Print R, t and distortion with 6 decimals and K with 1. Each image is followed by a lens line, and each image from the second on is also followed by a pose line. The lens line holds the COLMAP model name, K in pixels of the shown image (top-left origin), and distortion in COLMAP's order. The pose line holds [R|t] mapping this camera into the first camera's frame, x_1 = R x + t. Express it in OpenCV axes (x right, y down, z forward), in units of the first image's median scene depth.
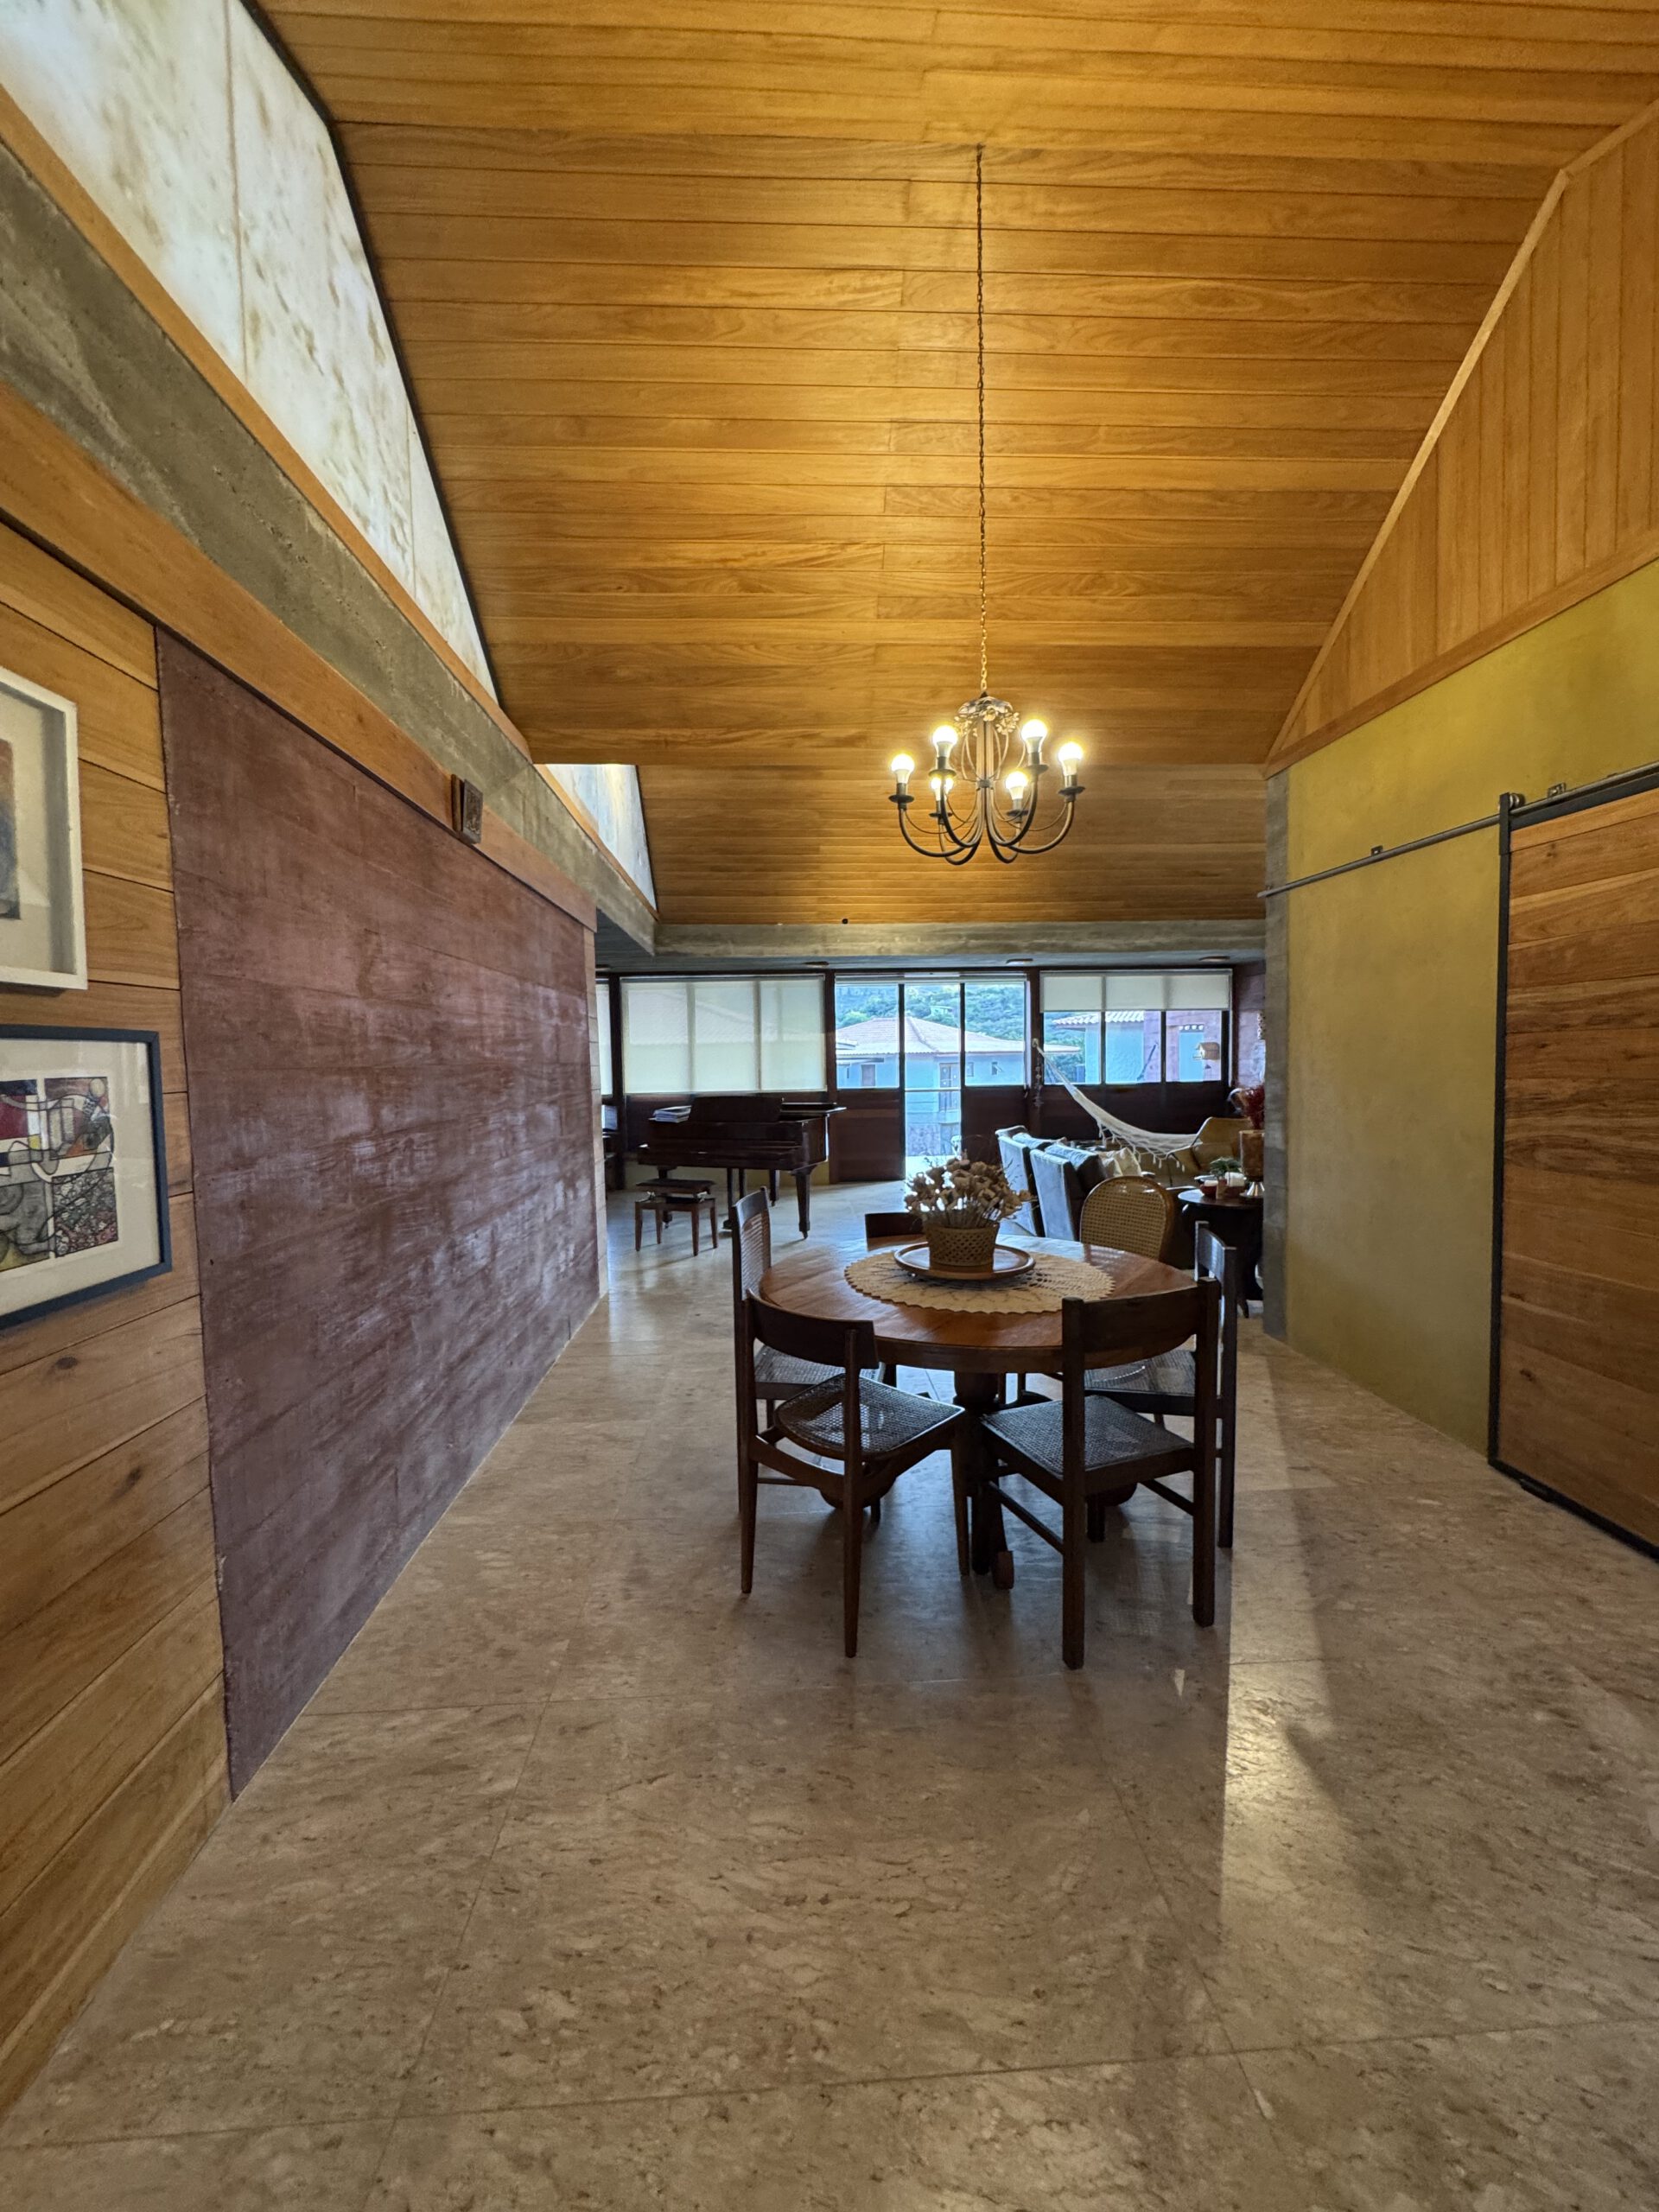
lens RADIAL K [[885.6, 0, 831.5], [0, 885.6, 1104.3], [0, 0, 1]] dist [-0.003472, 0.000469]
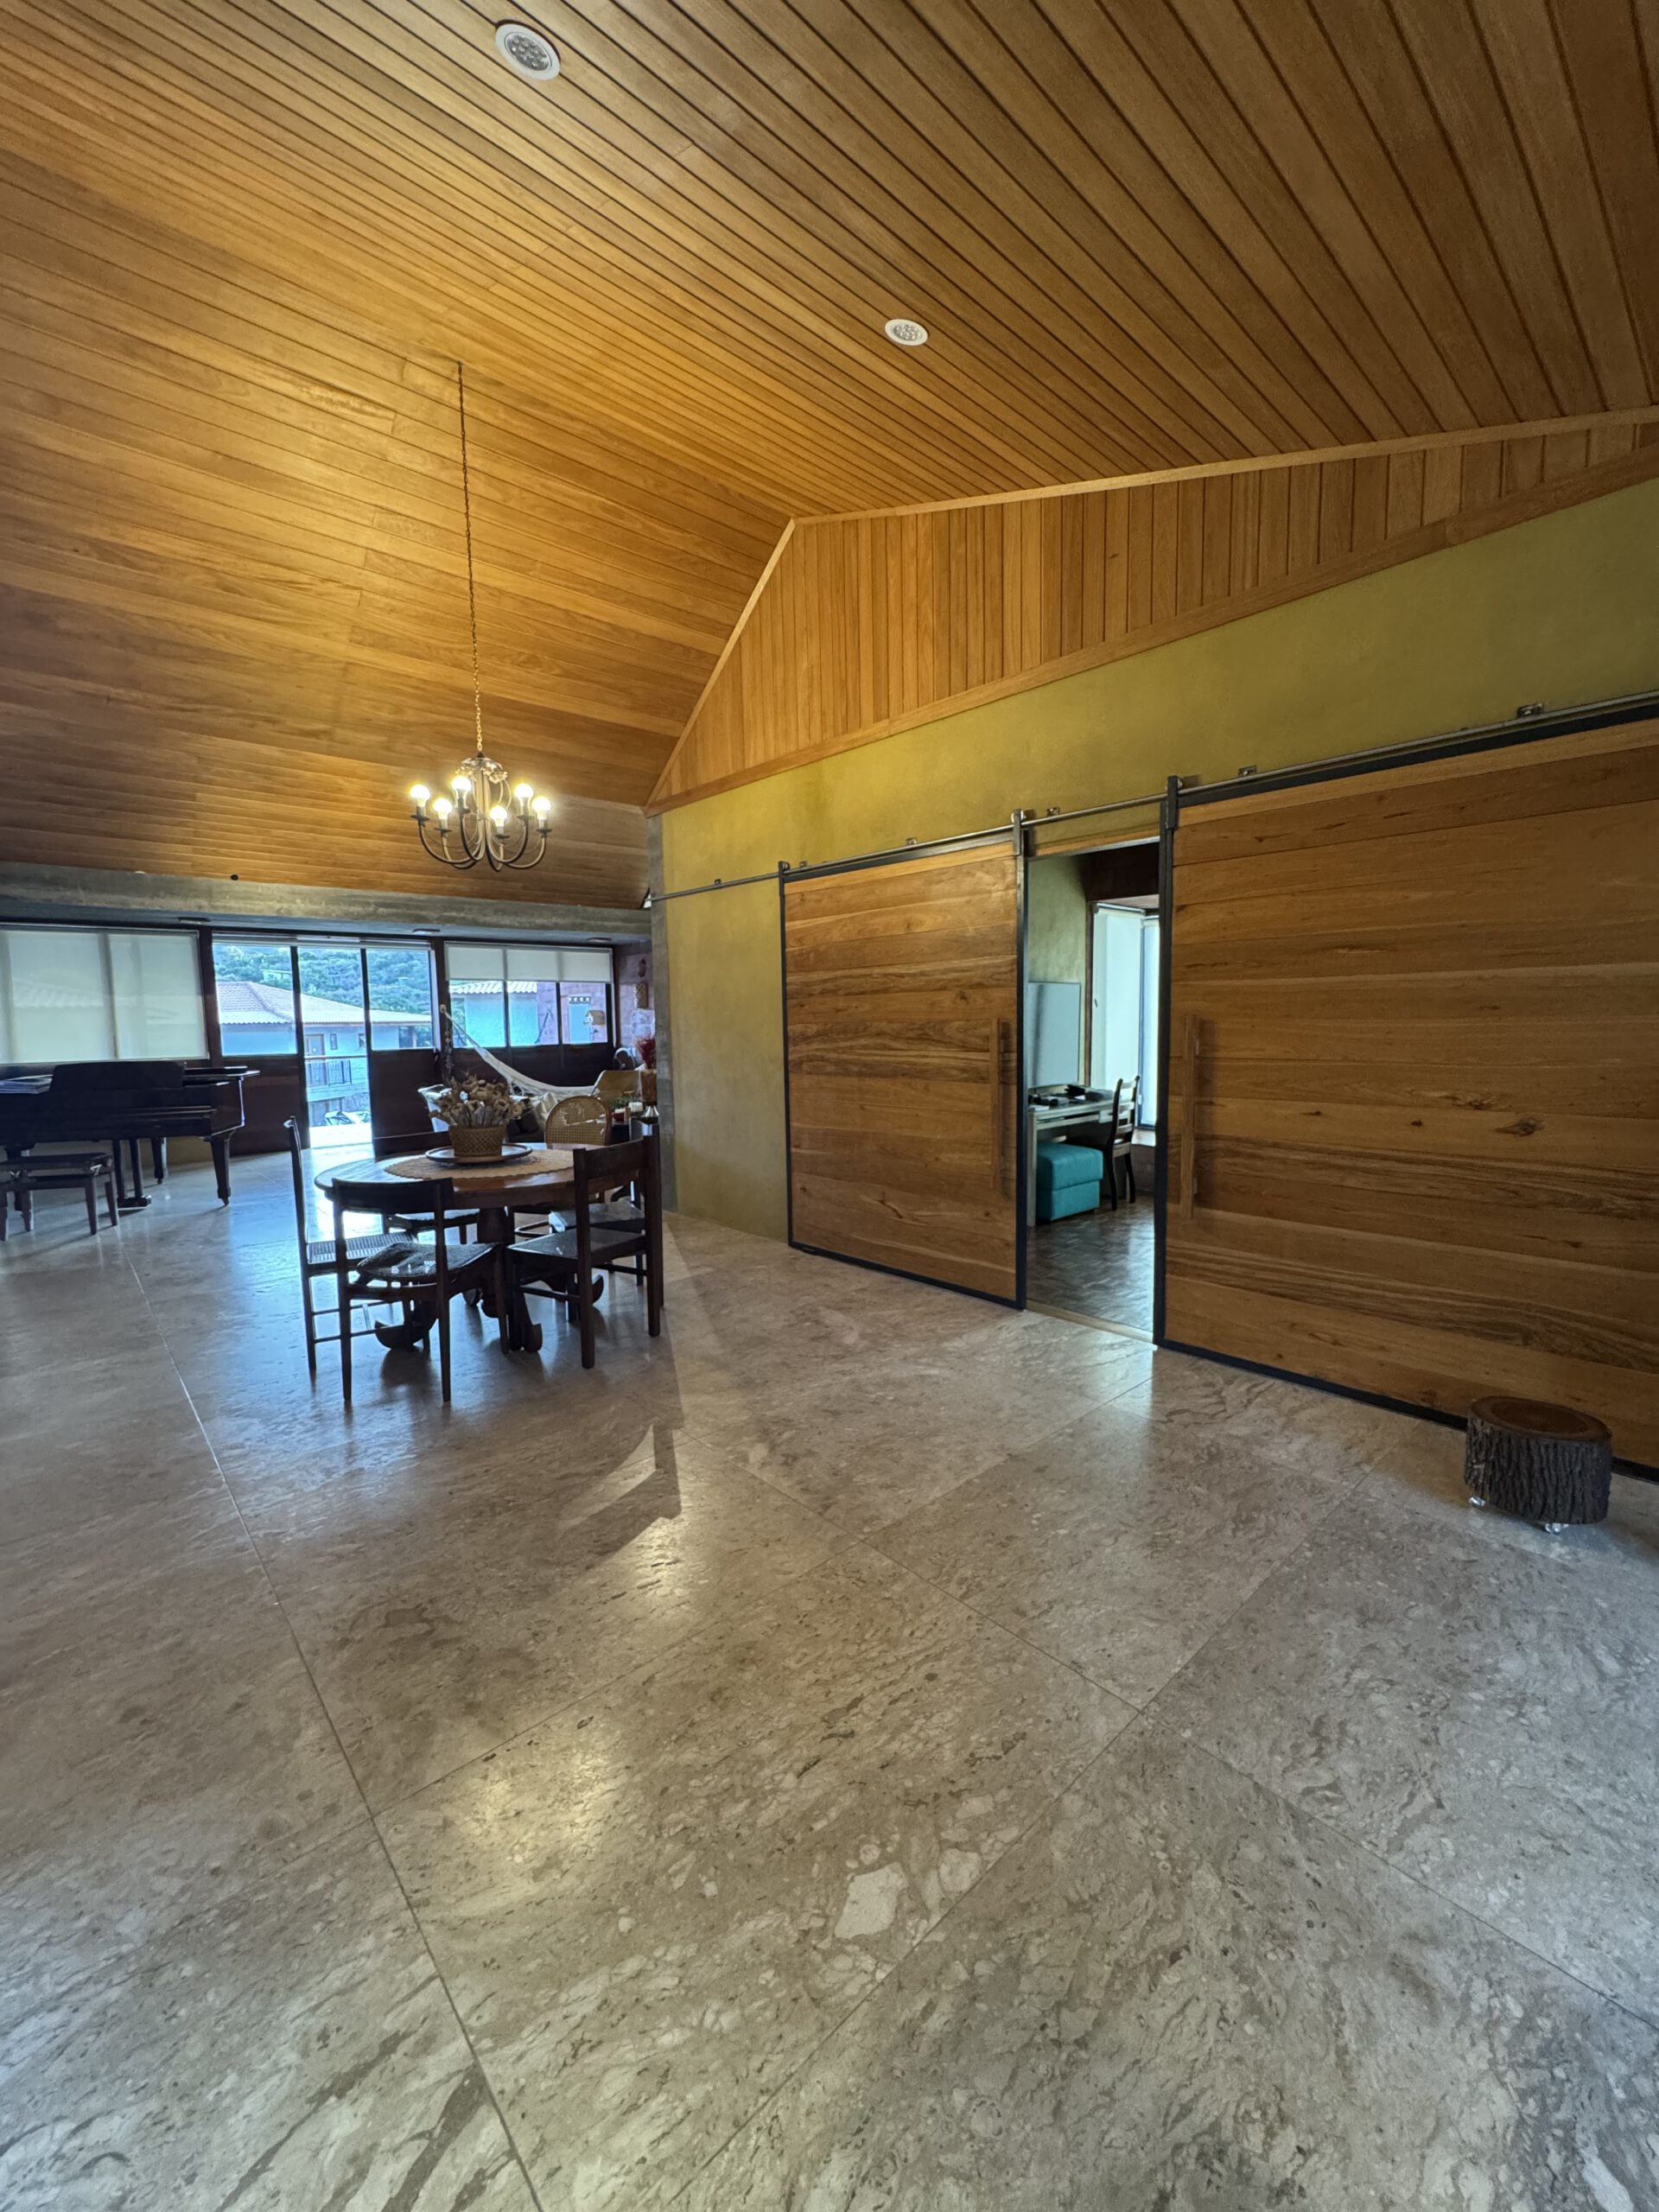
lens RADIAL K [[885.6, 0, 831.5], [0, 885.6, 1104.3], [0, 0, 1]] dist [-0.003472, 0.000469]
pose [[0.777031, -0.056862, 0.626889, -0.223921], [0.037286, 0.998321, 0.044337, 0.043133], [-0.628358, -0.011077, 0.777846, -0.338486]]
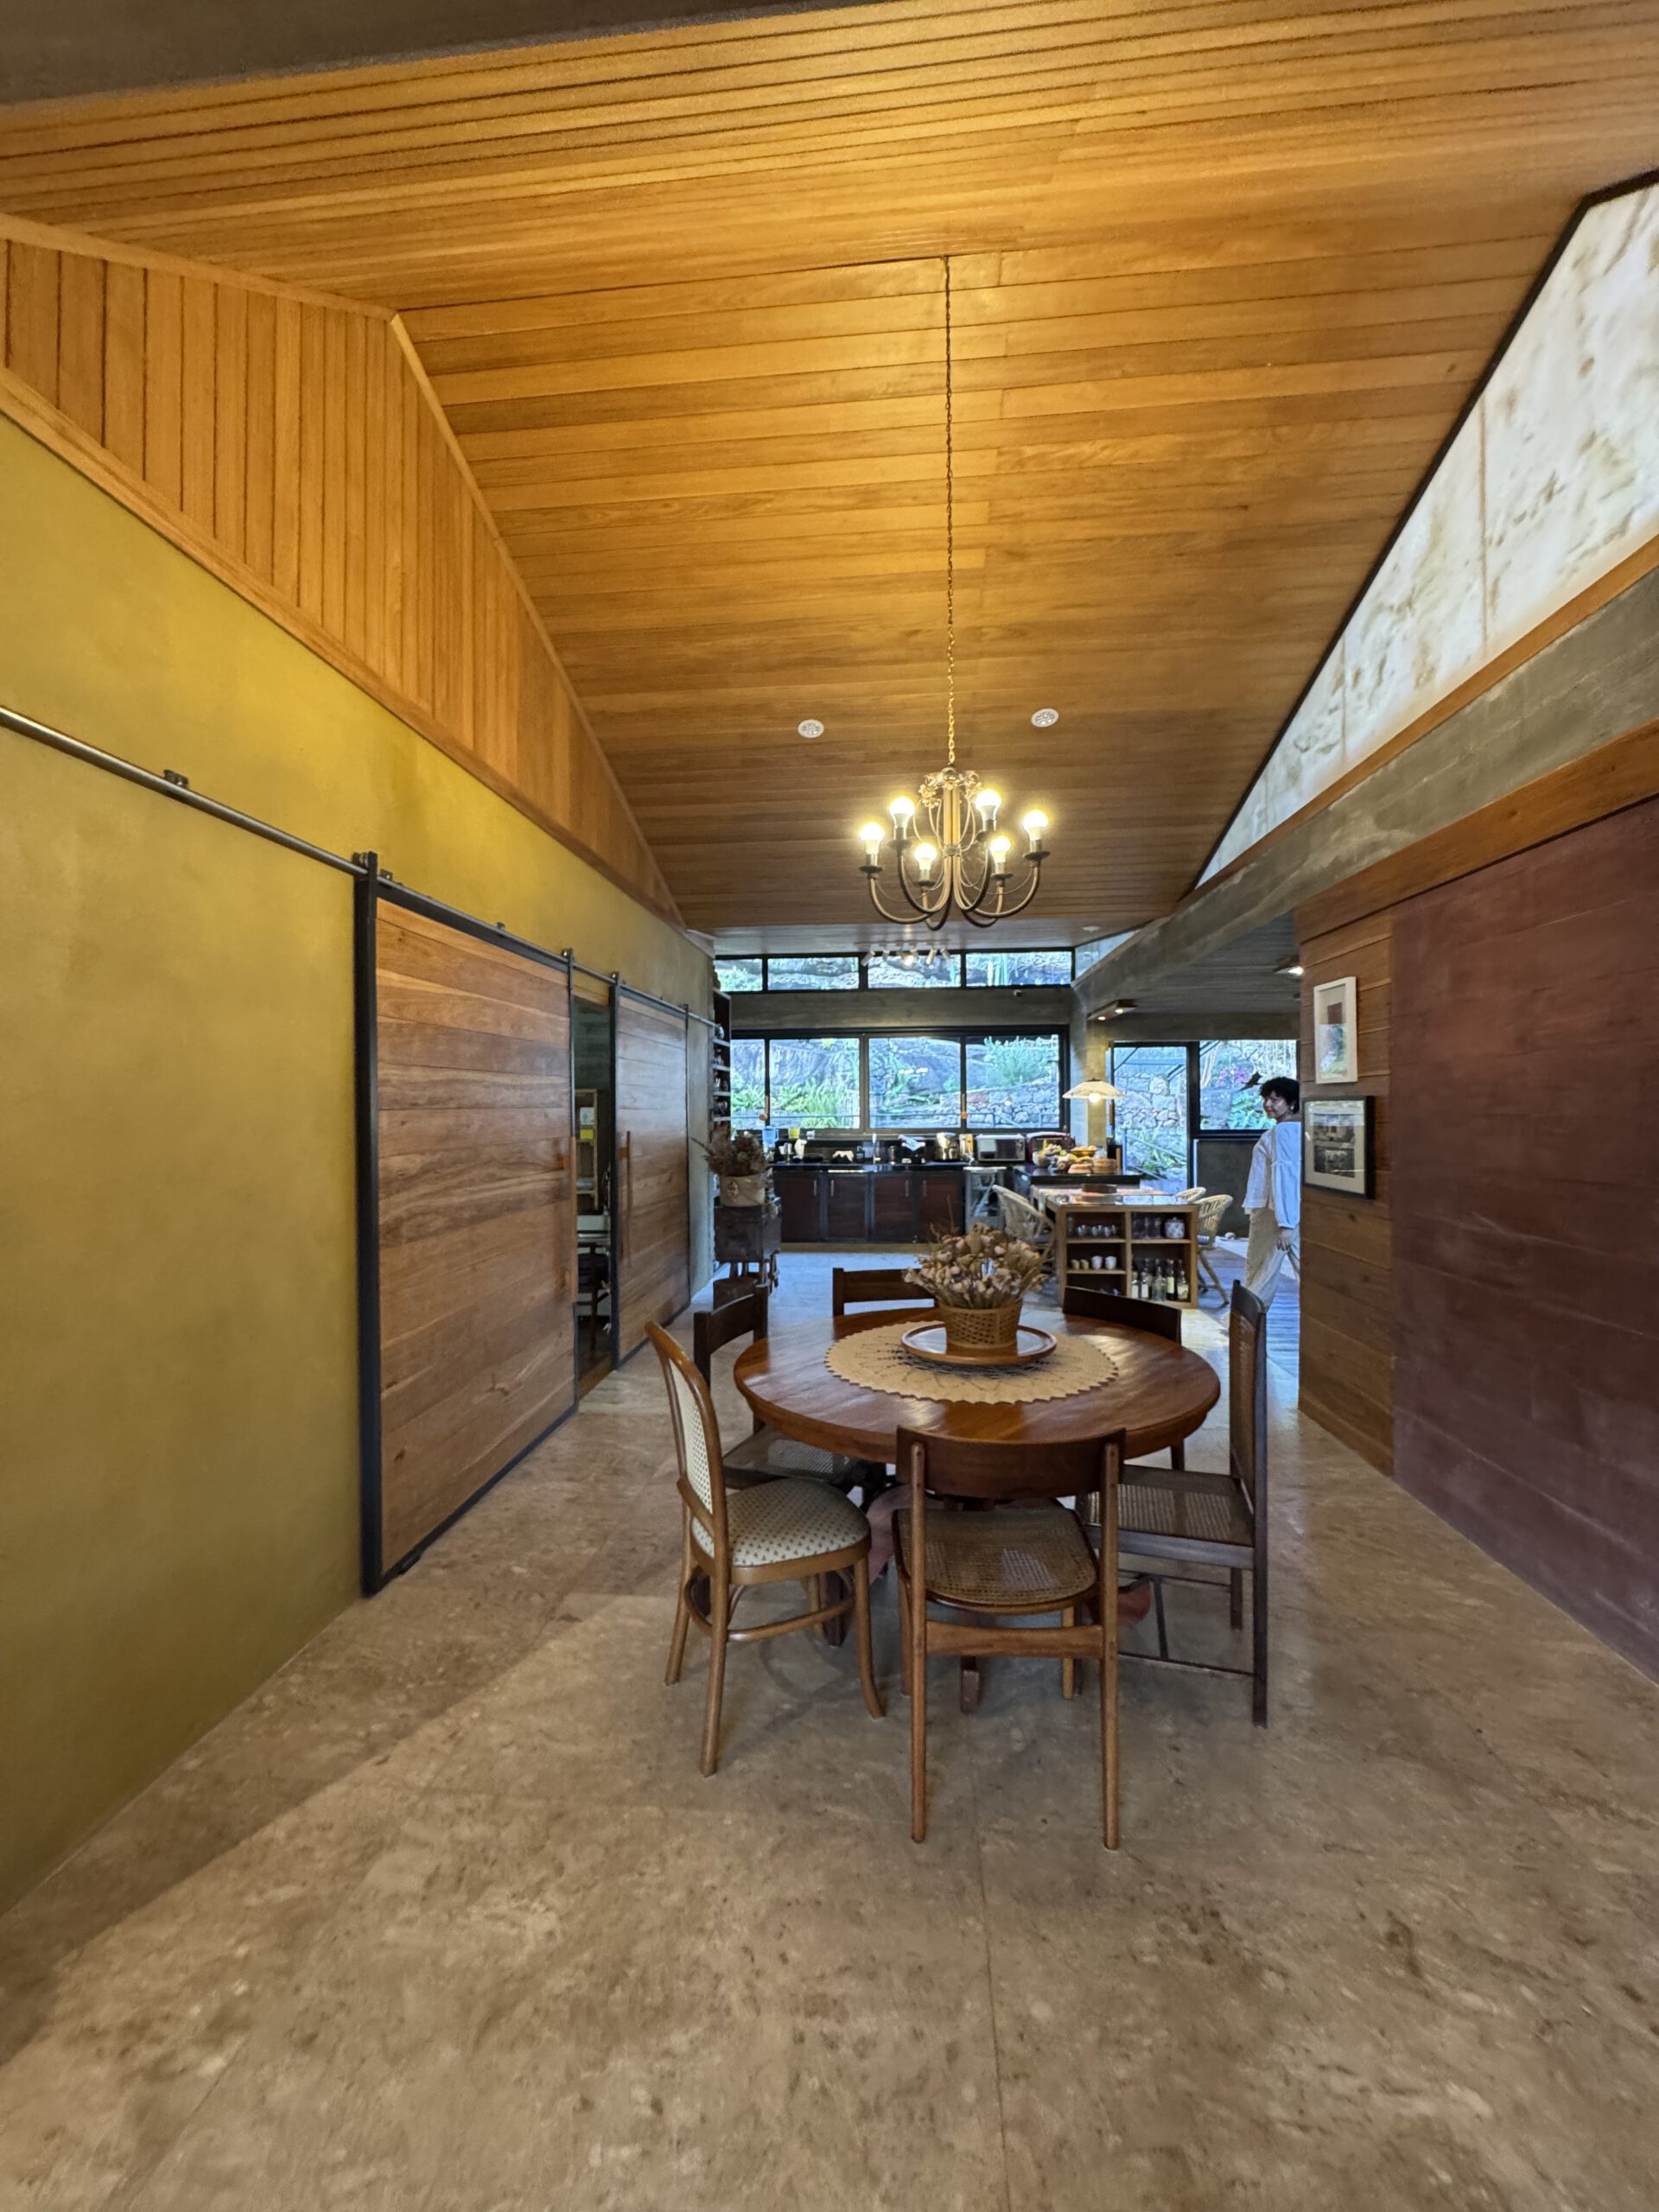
lens RADIAL K [[885.6, 0, 831.5], [0, 885.6, 1104.3], [0, 0, 1]] dist [-0.003472, 0.000469]
pose [[-0.988253, 0.025915, 0.150612, 0.118153], [0.032880, 0.998493, 0.043935, -0.088025], [-0.149246, 0.048371, -0.987616, 1.460615]]
